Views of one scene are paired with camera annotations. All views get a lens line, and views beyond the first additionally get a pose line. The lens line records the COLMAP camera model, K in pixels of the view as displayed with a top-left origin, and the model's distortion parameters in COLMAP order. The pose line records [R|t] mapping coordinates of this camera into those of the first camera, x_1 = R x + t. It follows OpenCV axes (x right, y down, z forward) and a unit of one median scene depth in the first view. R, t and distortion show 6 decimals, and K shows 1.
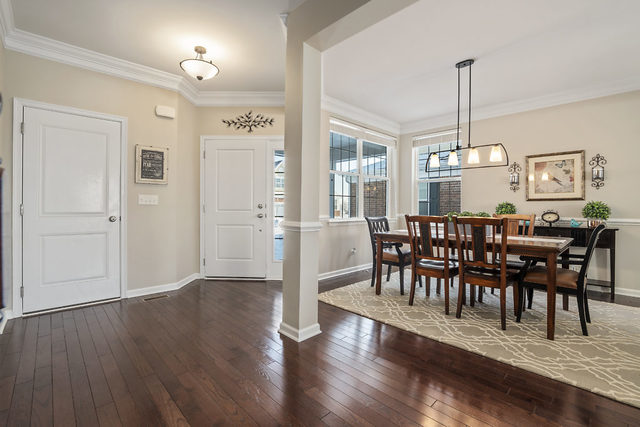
lens RADIAL K [[291.7, 0, 317.3], [0, 291.7, 209.9], [0, 0, 1]] dist [-0.030422, 0.000247]
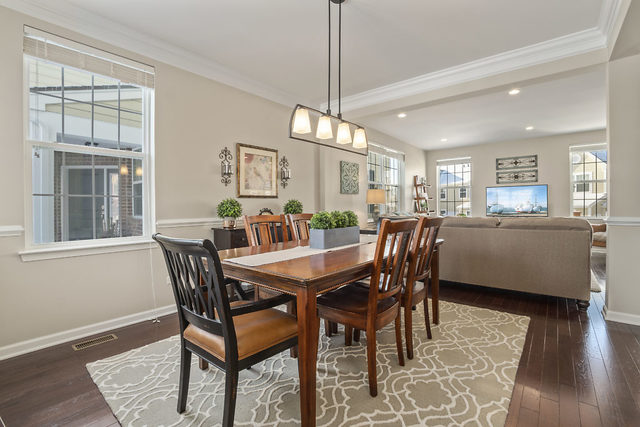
lens RADIAL K [[291.7, 0, 321.0], [0, 291.7, 208.9], [0, 0, 1]] dist [-0.030422, 0.000247]
pose [[-0.125199, -0.014502, 0.992026, -0.141202], [0.018273, 0.999690, 0.016920, -0.010099], [-0.991963, 0.020246, -0.124895, 0.975784]]
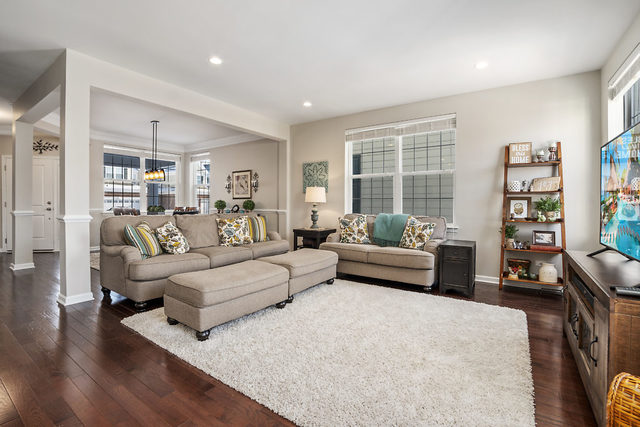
lens RADIAL K [[291.7, 0, 321.2], [0, 291.7, 207.3], [0, 0, 1]] dist [-0.030422, 0.000247]
pose [[0.978179, -0.004973, 0.207706, 0.985997], [0.004928, 0.999988, 0.000732, 0.019196], [-0.207707, 0.000307, 0.978191, -0.820585]]
